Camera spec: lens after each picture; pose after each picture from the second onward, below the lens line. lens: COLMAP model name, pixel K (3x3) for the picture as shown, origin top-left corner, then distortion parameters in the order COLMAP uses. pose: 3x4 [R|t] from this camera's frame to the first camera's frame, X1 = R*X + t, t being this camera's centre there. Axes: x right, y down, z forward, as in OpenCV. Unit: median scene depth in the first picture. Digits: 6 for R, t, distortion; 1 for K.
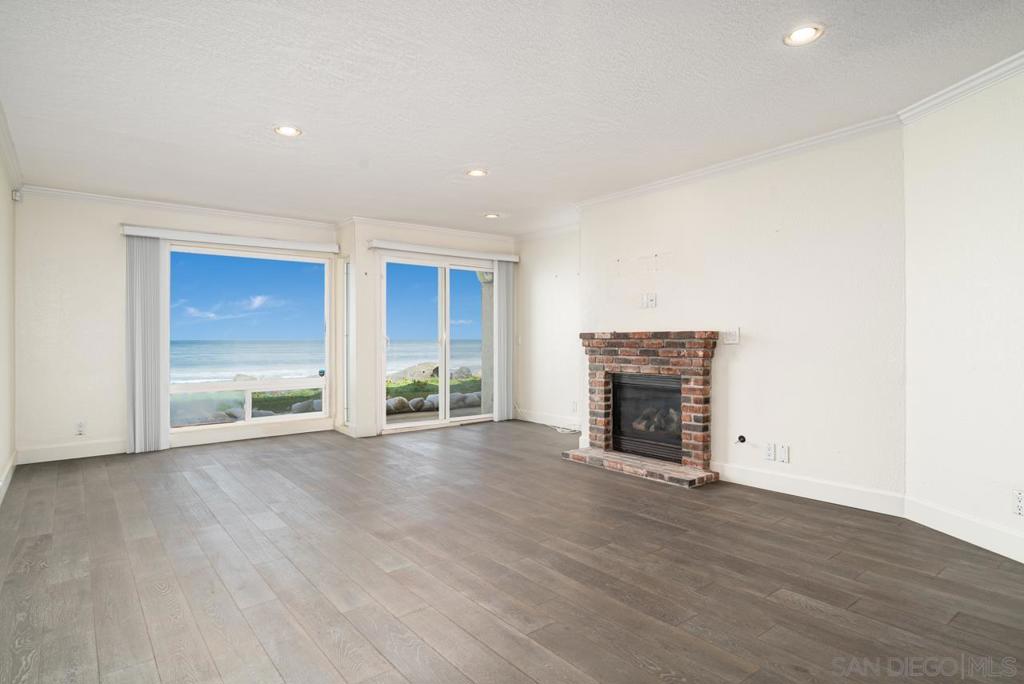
lens RADIAL K [[559.4, 0, 505.8], [0, 559.4, 347.8], [0, 0, 1]] dist [-0.003017, 0.000693]
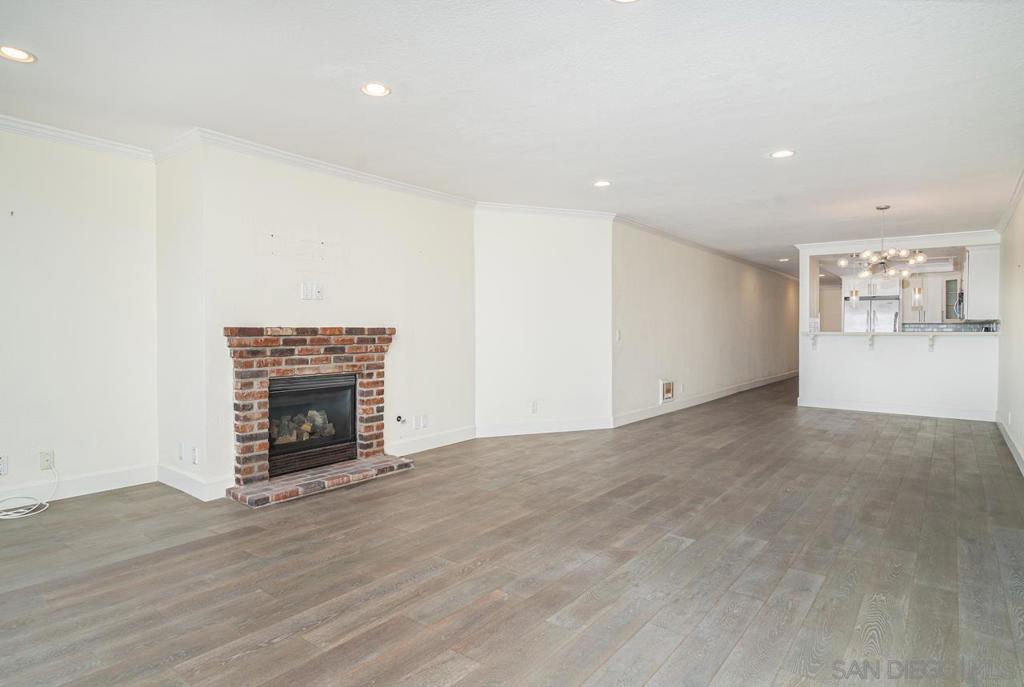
lens RADIAL K [[559.4, 0, 510.3], [0, 559.4, 336.9], [0, 0, 1]] dist [-0.003017, 0.000693]
pose [[-0.240371, -0.007902, 0.970649, -0.724091], [0.016106, 0.999797, 0.012127, -0.019710], [-0.970547, 0.018548, -0.240195, 0.962981]]
